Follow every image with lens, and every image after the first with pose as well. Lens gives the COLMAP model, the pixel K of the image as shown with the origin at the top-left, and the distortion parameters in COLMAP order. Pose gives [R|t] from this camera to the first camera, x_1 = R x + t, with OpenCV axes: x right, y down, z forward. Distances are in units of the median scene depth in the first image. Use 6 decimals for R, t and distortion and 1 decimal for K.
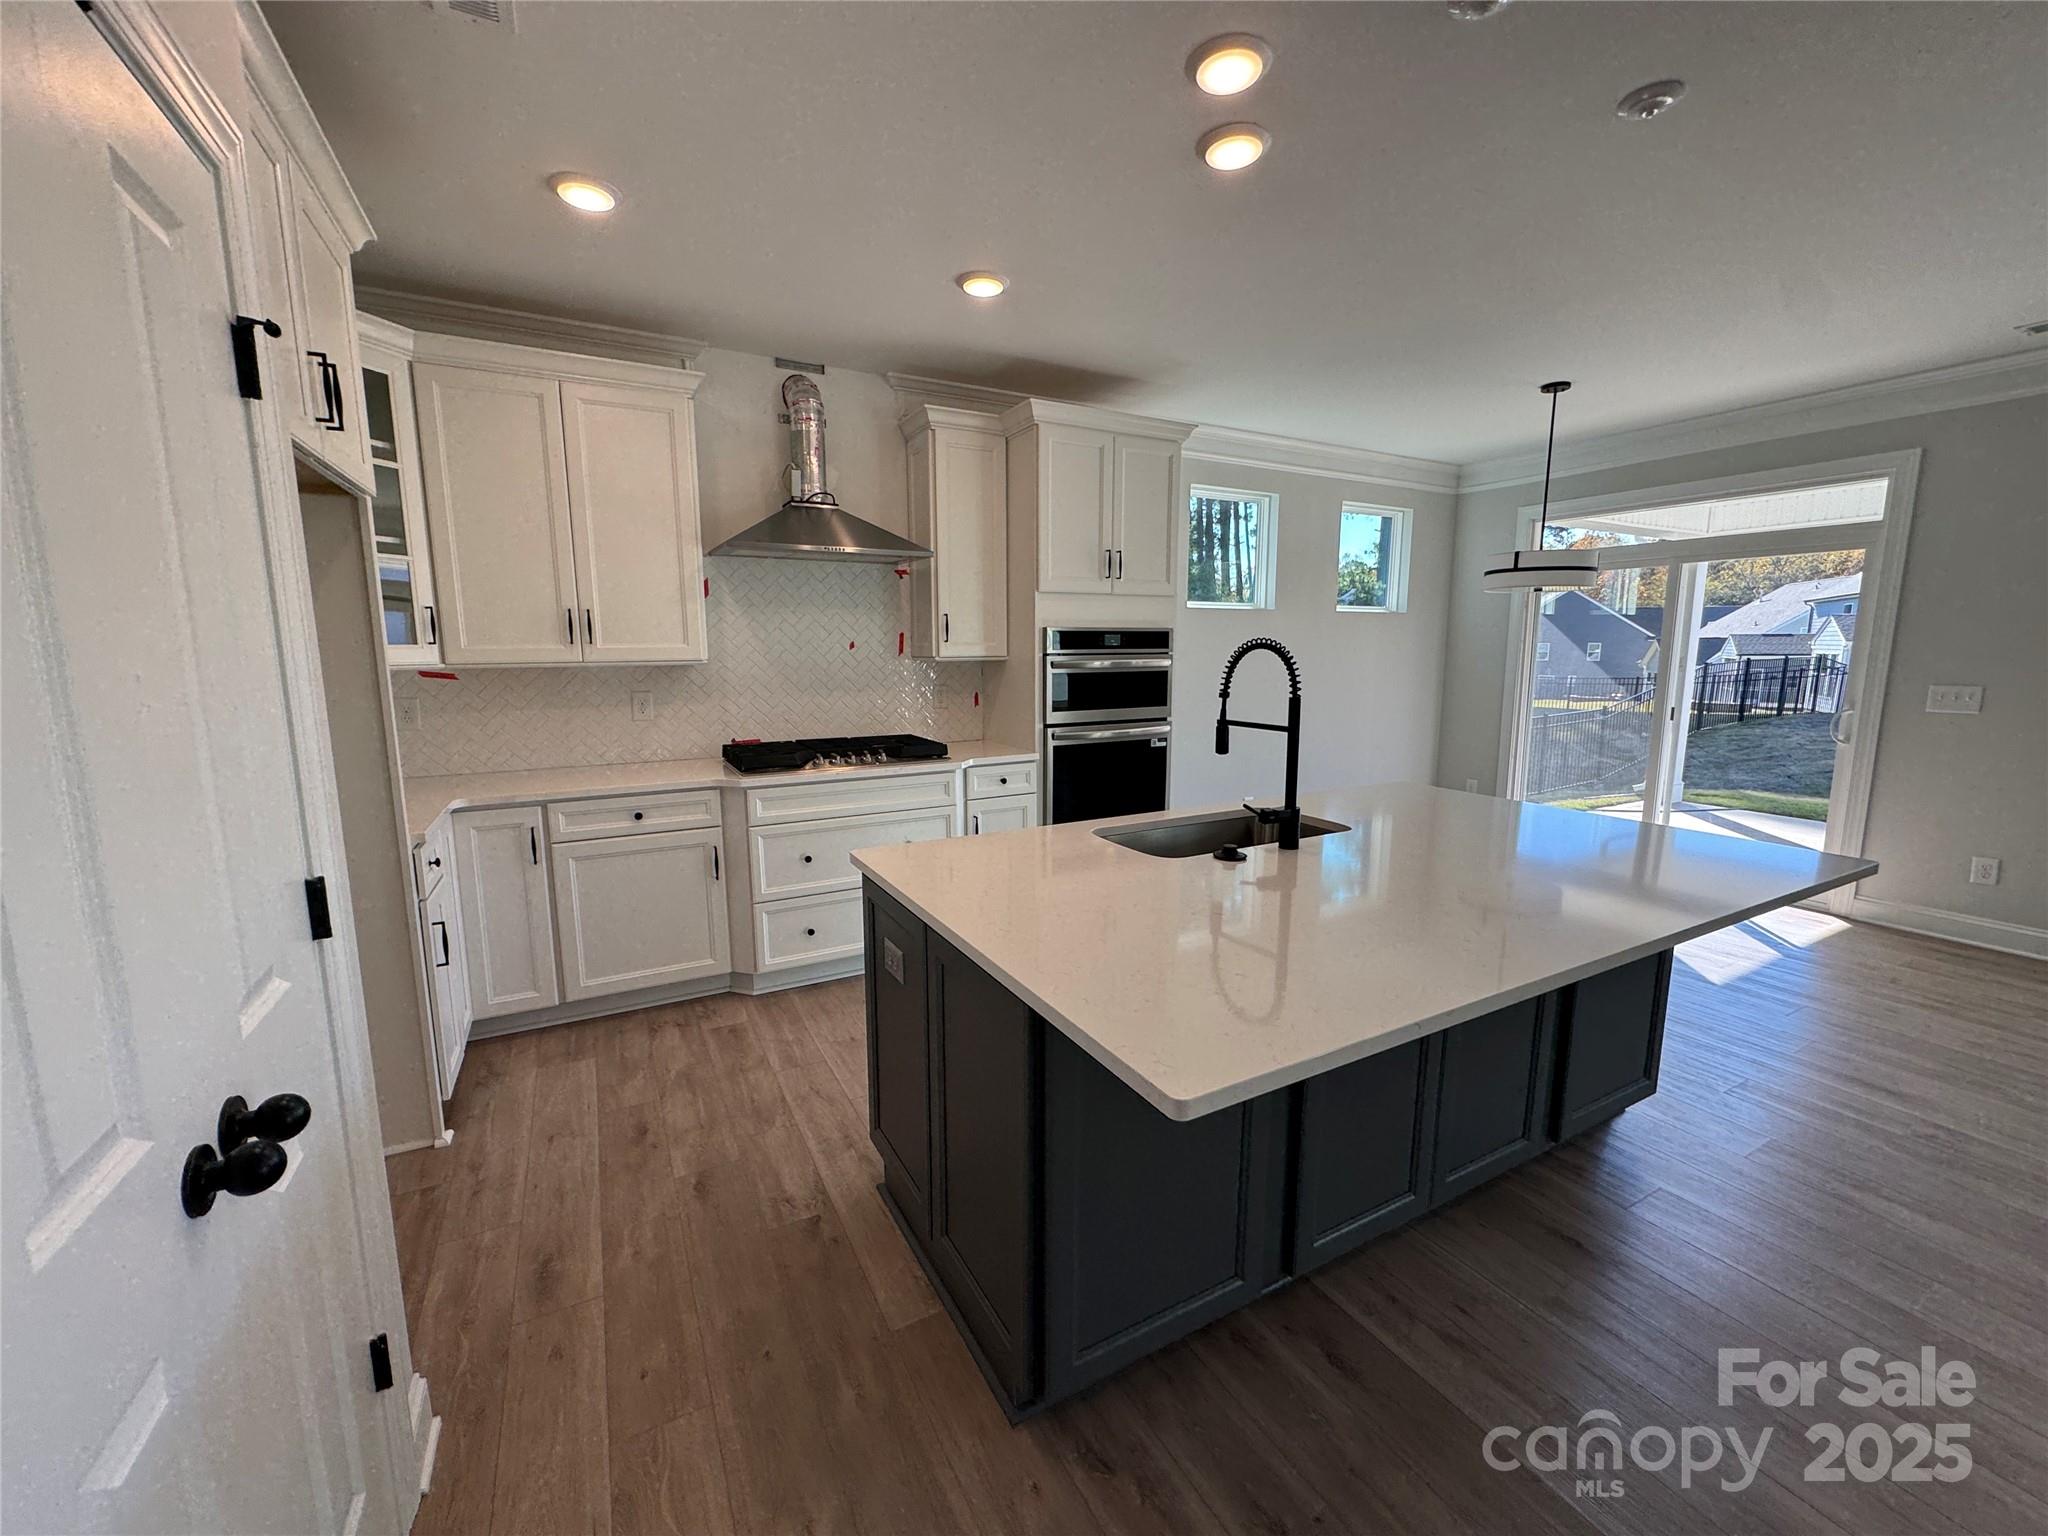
lens RADIAL K [[813.6, 0, 1024.5], [0, 813.6, 768.3], [0, 0, 1]] dist [-0.003665, 0.000508]
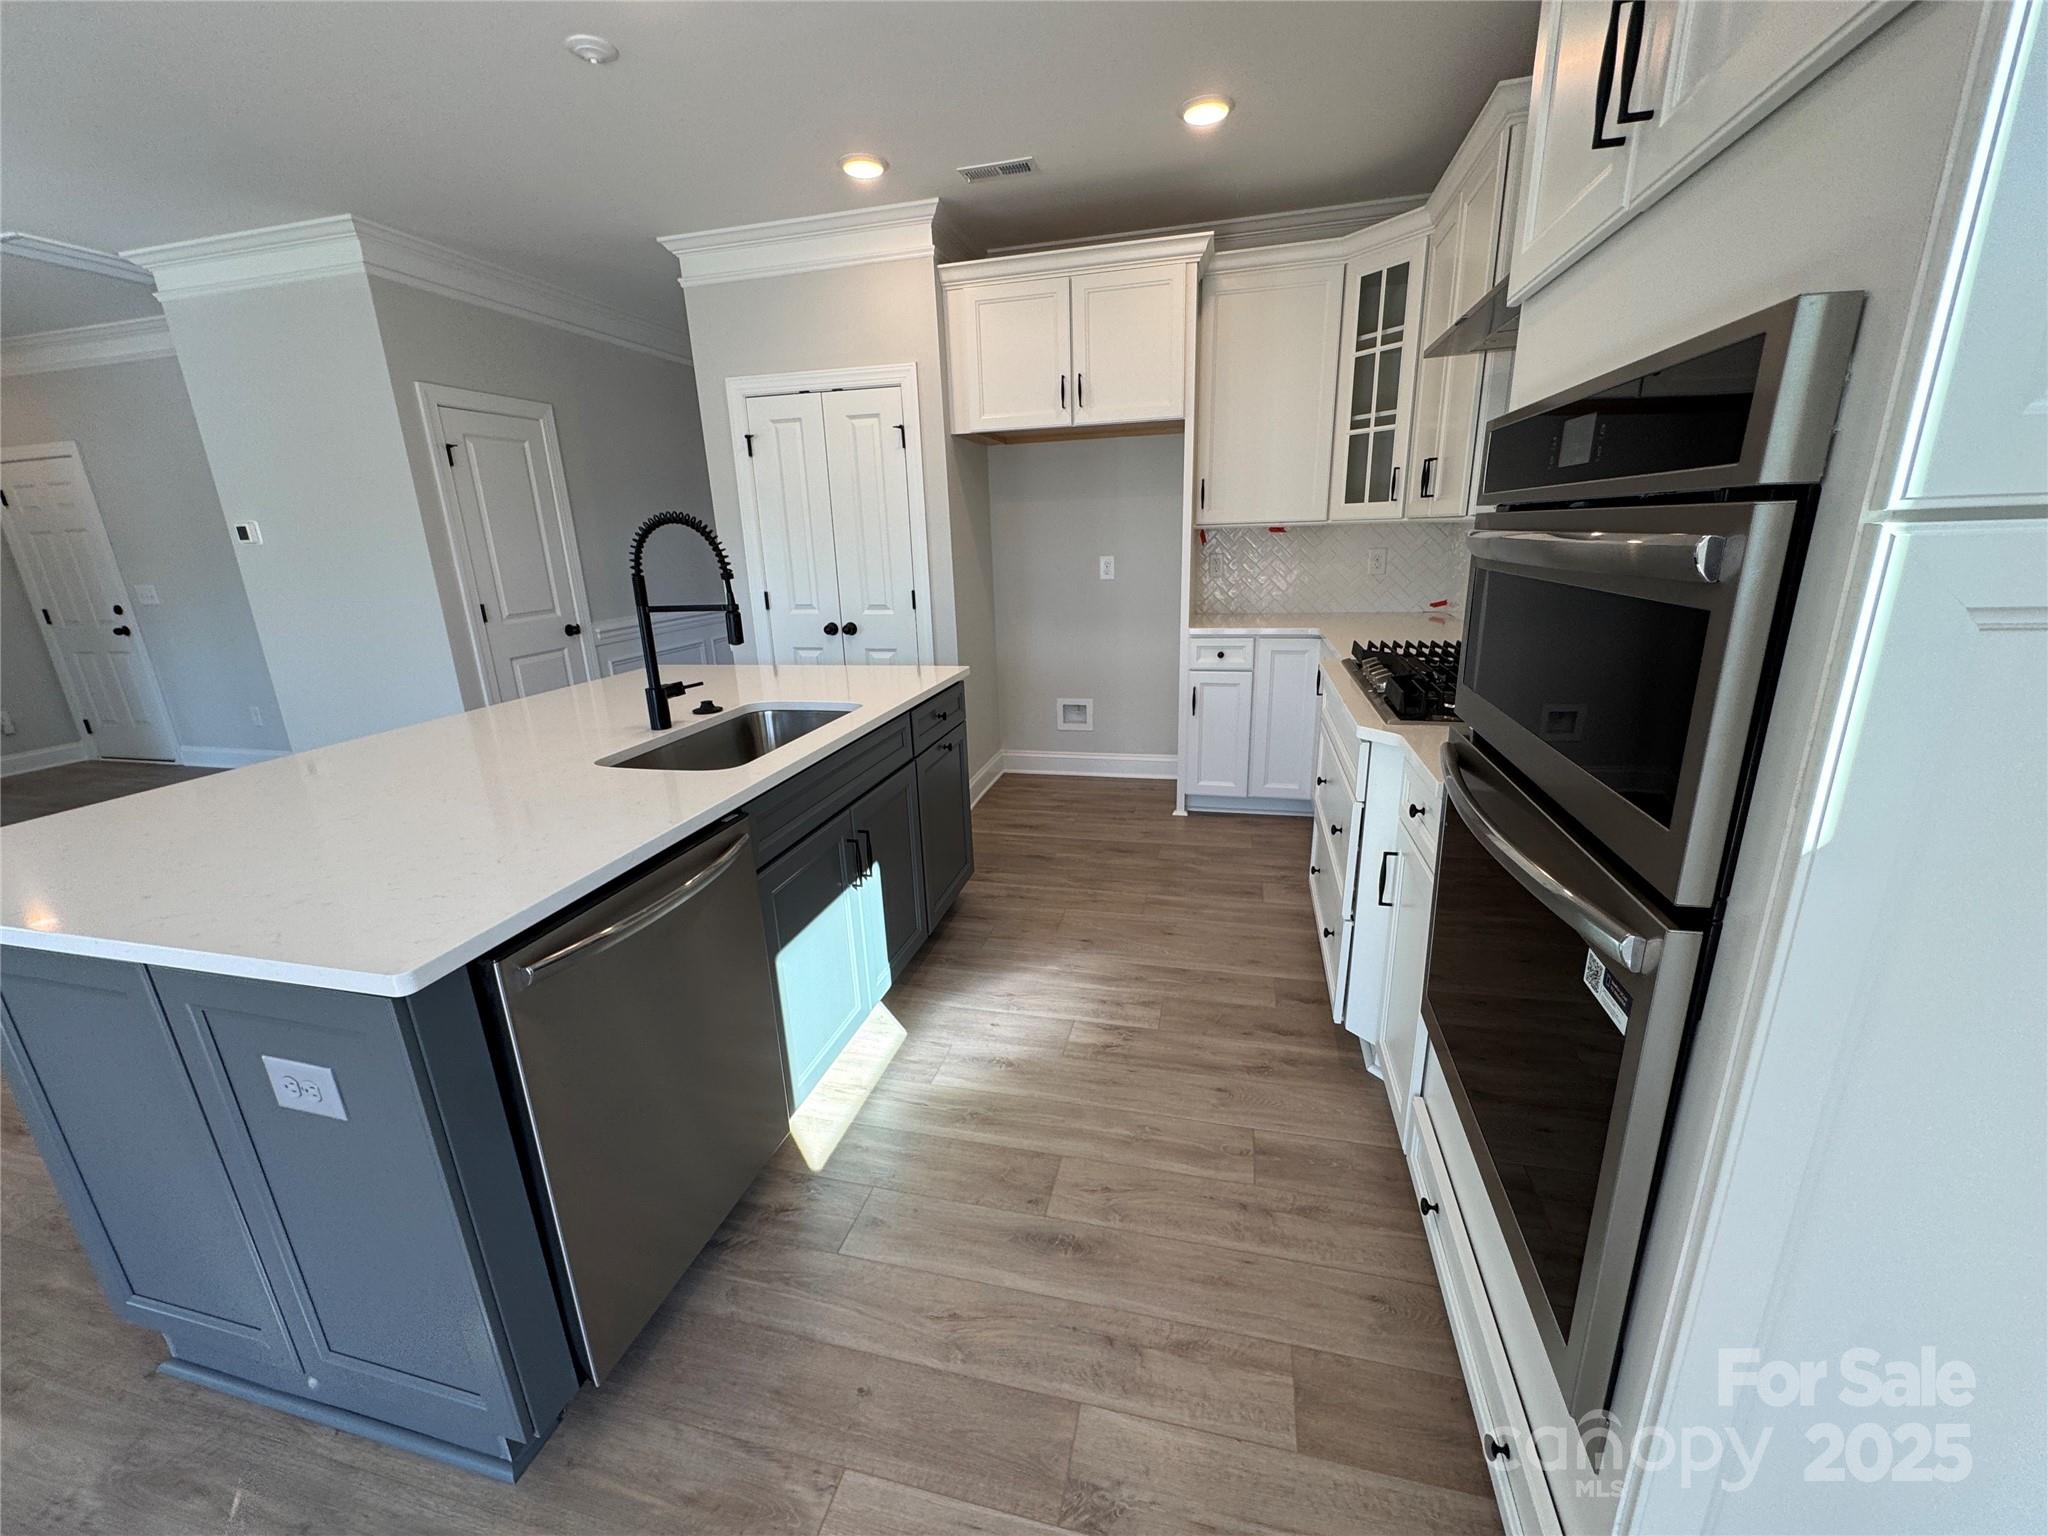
lens RADIAL K [[813.6, 0, 1029.6], [0, 813.6, 768.9], [0, 0, 1]] dist [-0.003665, 0.000508]
pose [[-0.675153, 0.231846, -0.700297, 0.411823], [-0.077784, 0.921659, 0.380123, -0.153818], [0.733565, 0.311113, -0.604228, 1.103393]]
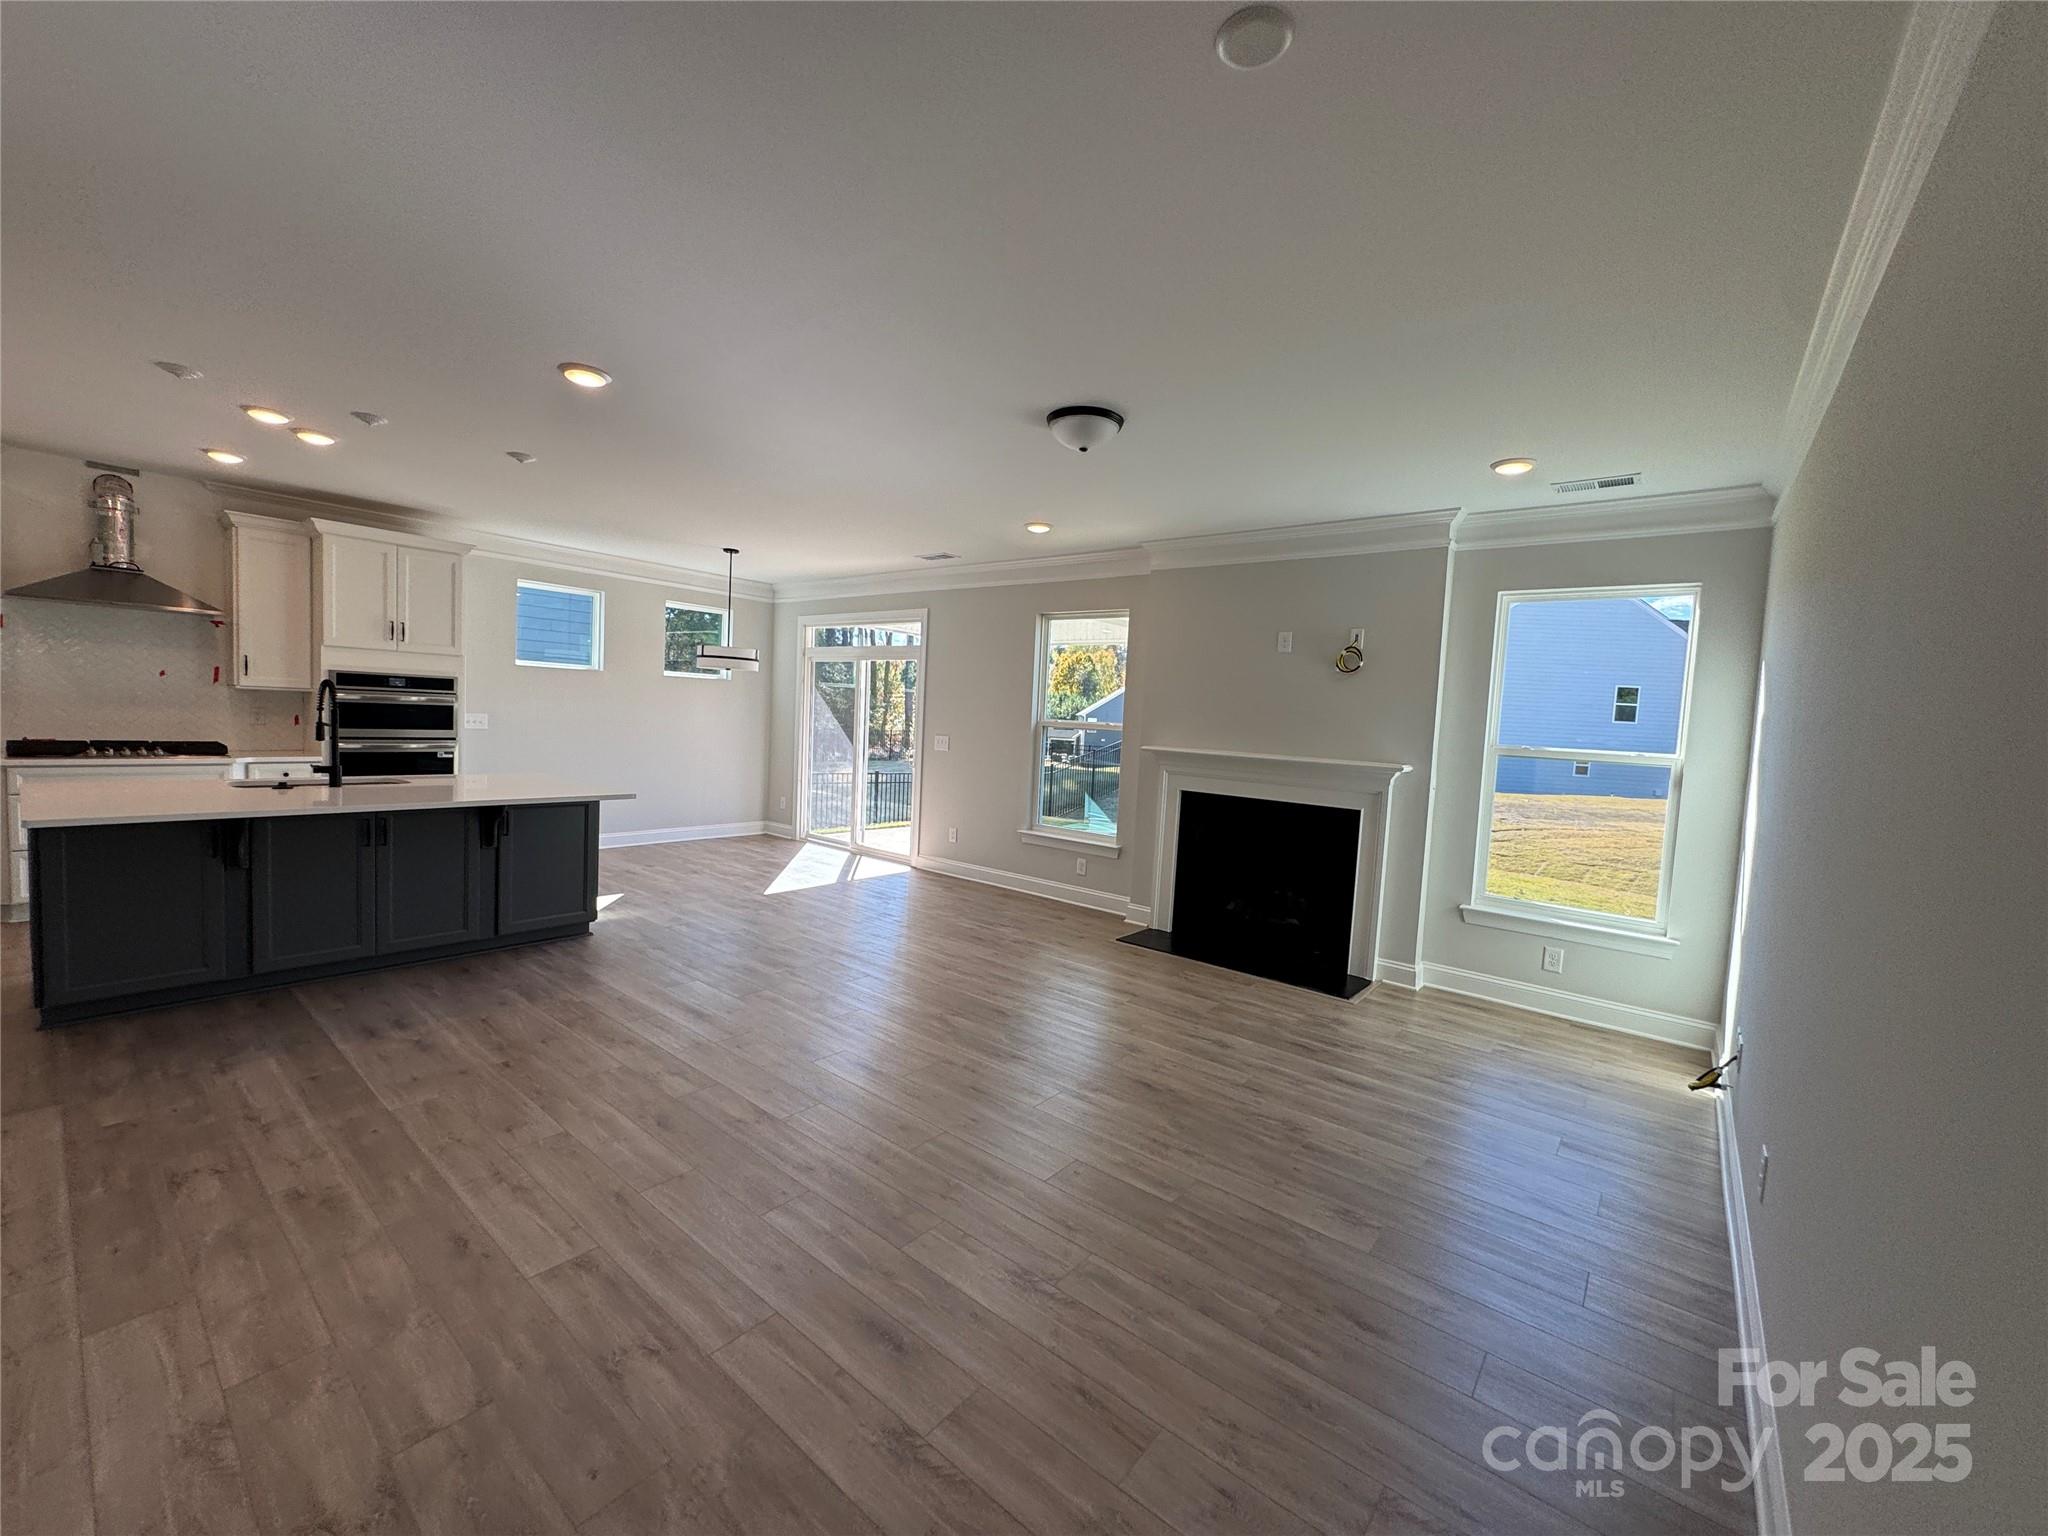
lens RADIAL K [[813.6, 0, 1021.2], [0, 813.6, 770.2], [0, 0, 1]] dist [-0.003665, 0.000508]
pose [[0.921989, 0.022878, 0.386540, 0.607016], [0.006173, 0.997258, -0.073749, 0.119872], [-0.387168, 0.070382, 0.919319, -0.797665]]
